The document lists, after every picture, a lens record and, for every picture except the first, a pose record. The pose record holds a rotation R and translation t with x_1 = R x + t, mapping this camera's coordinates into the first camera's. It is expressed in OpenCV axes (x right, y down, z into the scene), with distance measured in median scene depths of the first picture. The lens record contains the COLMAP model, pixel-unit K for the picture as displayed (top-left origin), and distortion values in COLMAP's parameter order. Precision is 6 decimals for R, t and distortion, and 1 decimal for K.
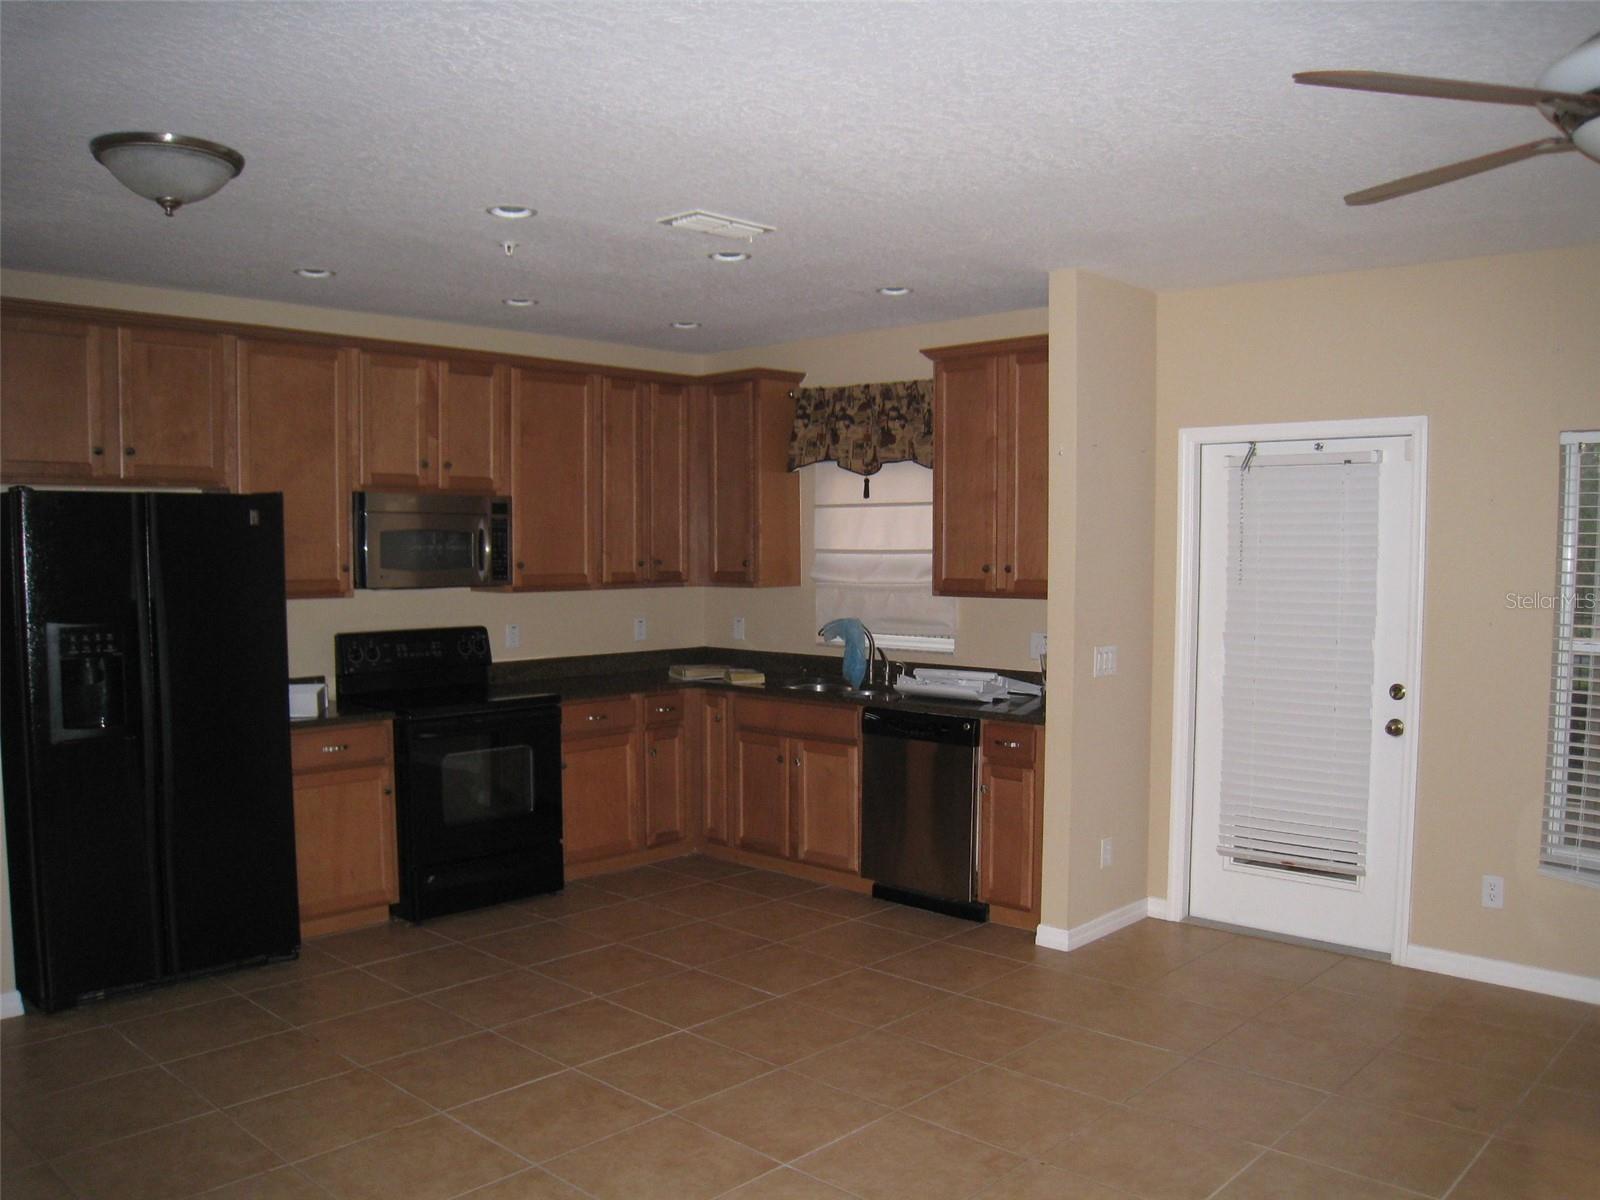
lens RADIAL K [[1316.7, 0, 821.0], [0, 1316.7, 629.9], [0, 0, 1]] dist [-0.170182, 0.127613]
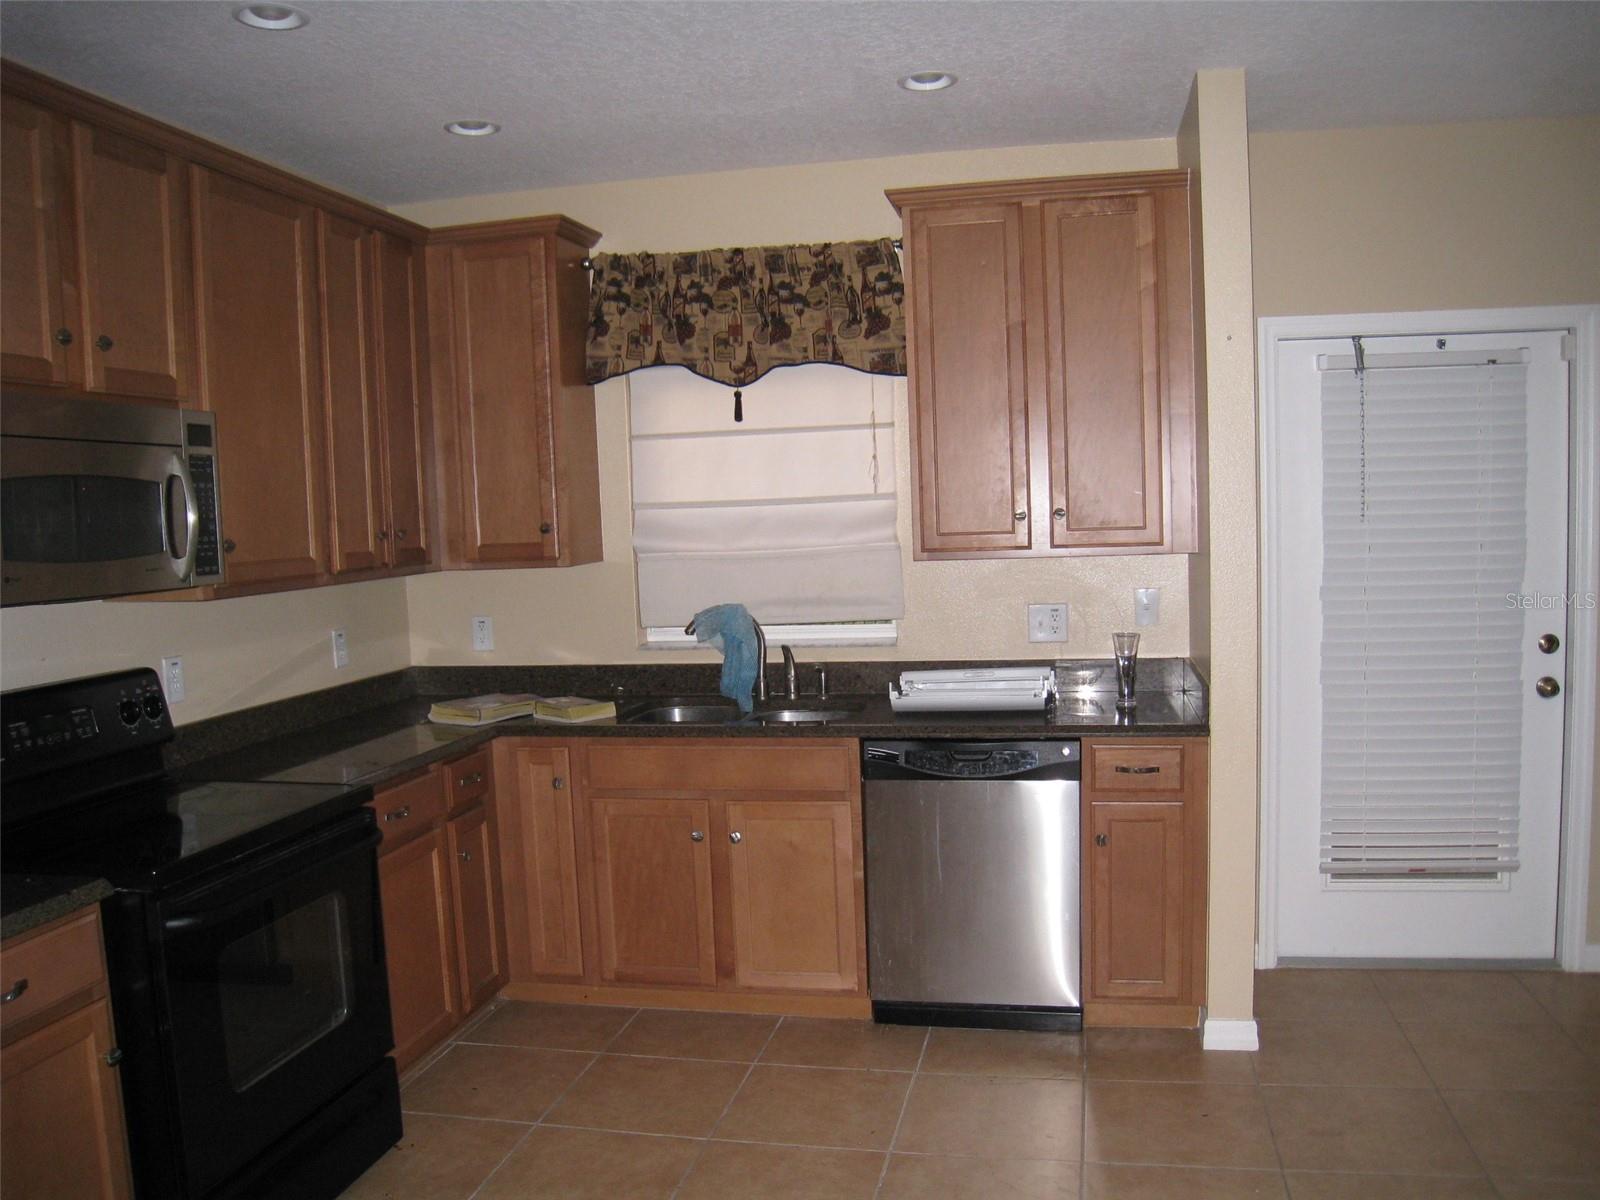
lens RADIAL K [[1316.7, 0, 821.0], [0, 1316.7, 629.9], [0, 0, 1]] dist [-0.170182, 0.127613]
pose [[0.854481, -0.079115, 0.513424, -0.286509], [0.068539, 0.996864, 0.039543, -0.019377], [-0.514942, 0.001401, 0.857224, 0.428286]]
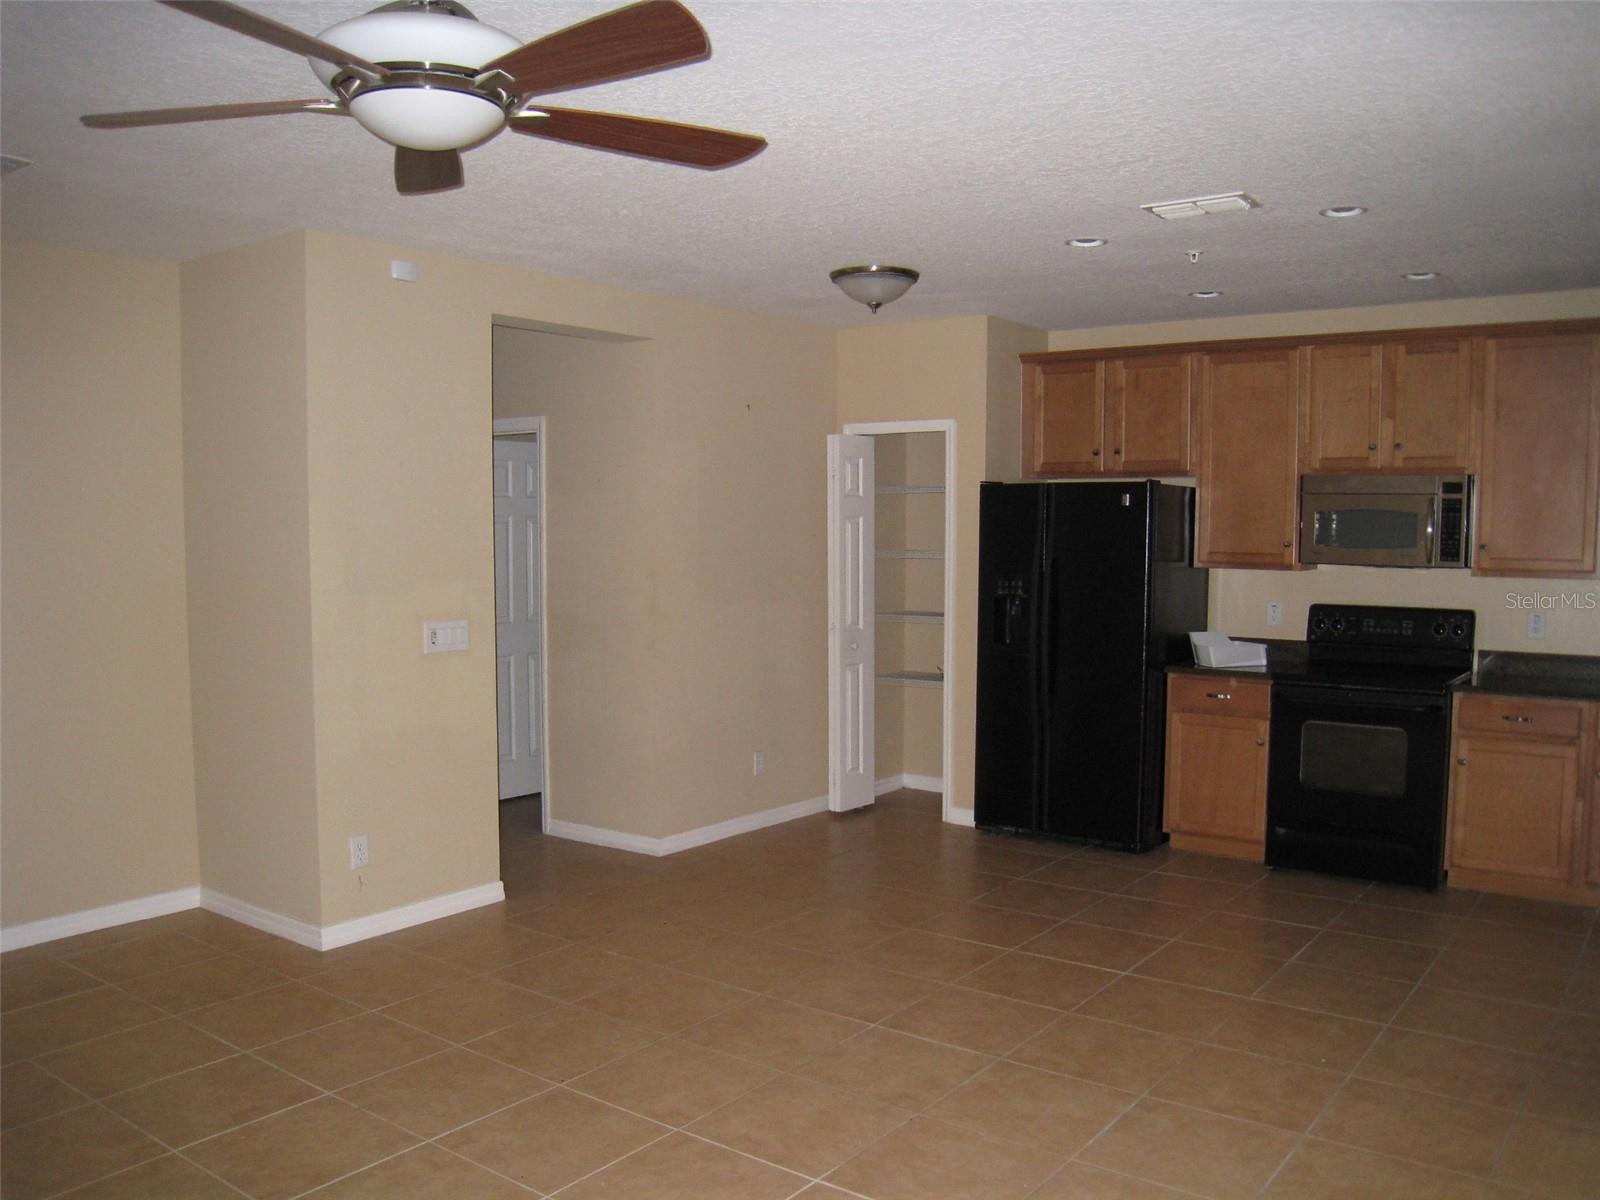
lens RADIAL K [[1316.7, 0, 821.0], [0, 1316.7, 629.9], [0, 0, 1]] dist [-0.170182, 0.127613]
pose [[0.103685, 0.080214, -0.991370, 0.618781], [-0.066569, 0.995067, 0.073550, -0.025450], [0.992380, 0.058369, 0.108513, 0.419189]]
